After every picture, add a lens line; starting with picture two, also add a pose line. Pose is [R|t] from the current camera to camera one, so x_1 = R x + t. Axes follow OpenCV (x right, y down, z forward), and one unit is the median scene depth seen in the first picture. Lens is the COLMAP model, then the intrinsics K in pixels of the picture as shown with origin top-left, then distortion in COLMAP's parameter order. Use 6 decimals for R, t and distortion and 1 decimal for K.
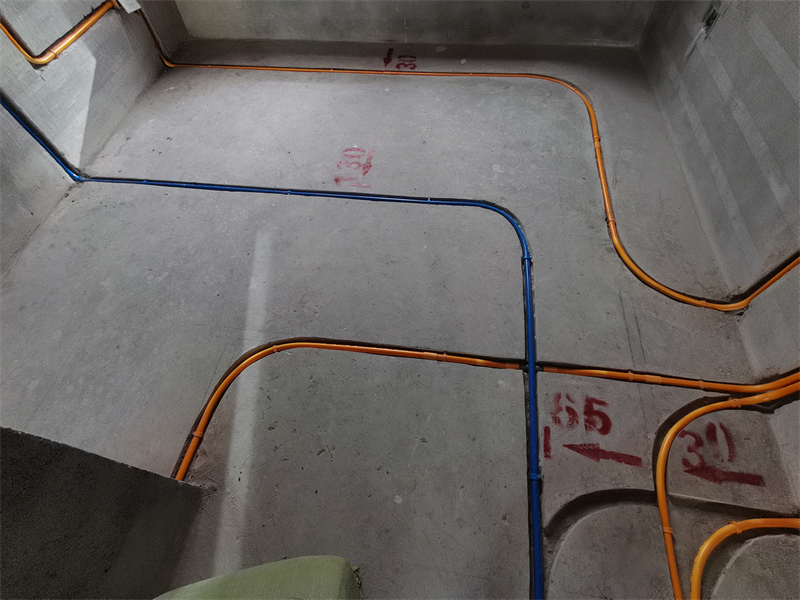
lens RADIAL K [[389.8, 0, 395.4], [0, 389.8, 303.1], [0, 0, 1]] dist [0.080923, -0.066522]
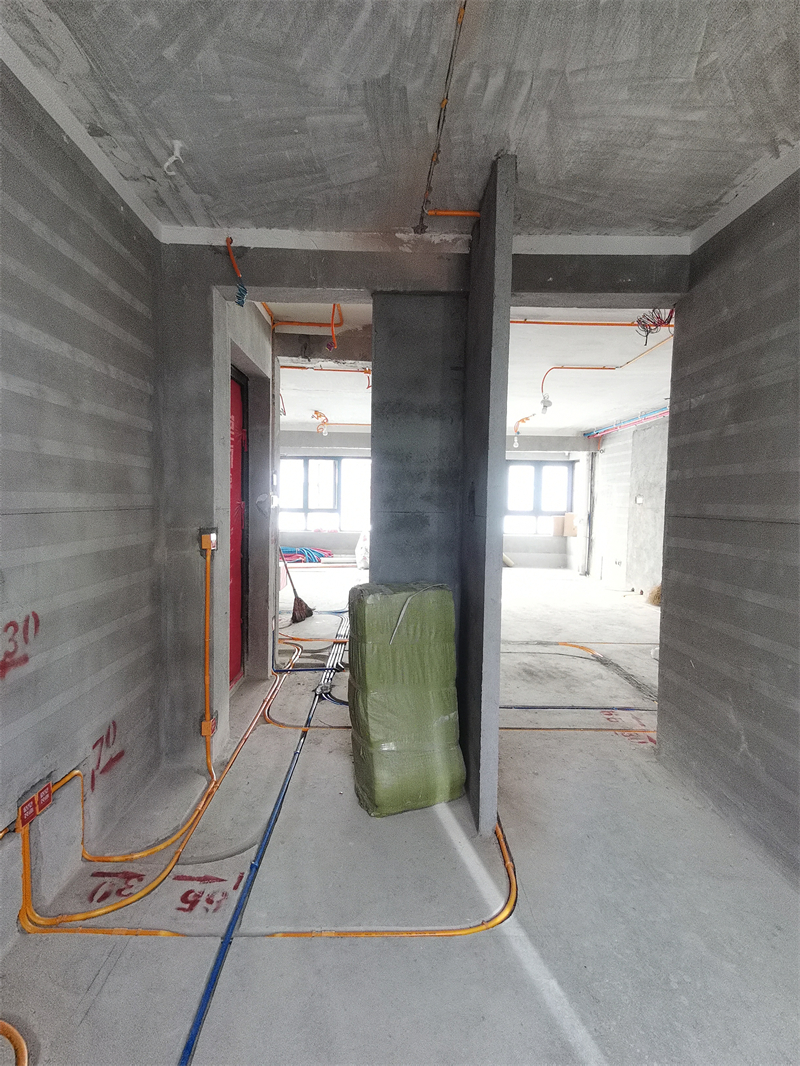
lens RADIAL K [[519.4, 0, 397.0], [0, 519.4, 527.2], [0, 0, 1]] dist [0.080923, -0.066522]
pose [[-0.986782, 0.036647, -0.157855, 0.064963], [-0.120750, 0.483366, 0.867050, -1.091380], [0.108076, 0.874651, -0.472552, 0.532536]]
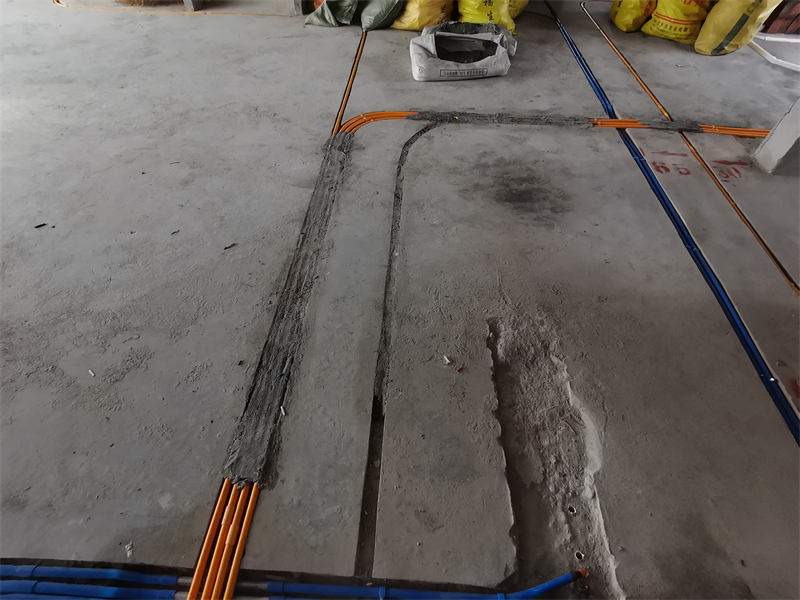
lens RADIAL K [[389.8, 0, 395.4], [0, 389.8, 303.1], [0, 0, 1]] dist [0.080923, -0.066522]
pose [[0.084395, 0.808841, -0.581940, -0.051025], [-0.859231, 0.354814, 0.368549, 1.201082], [0.504578, 0.468917, 0.724926, -0.751972]]
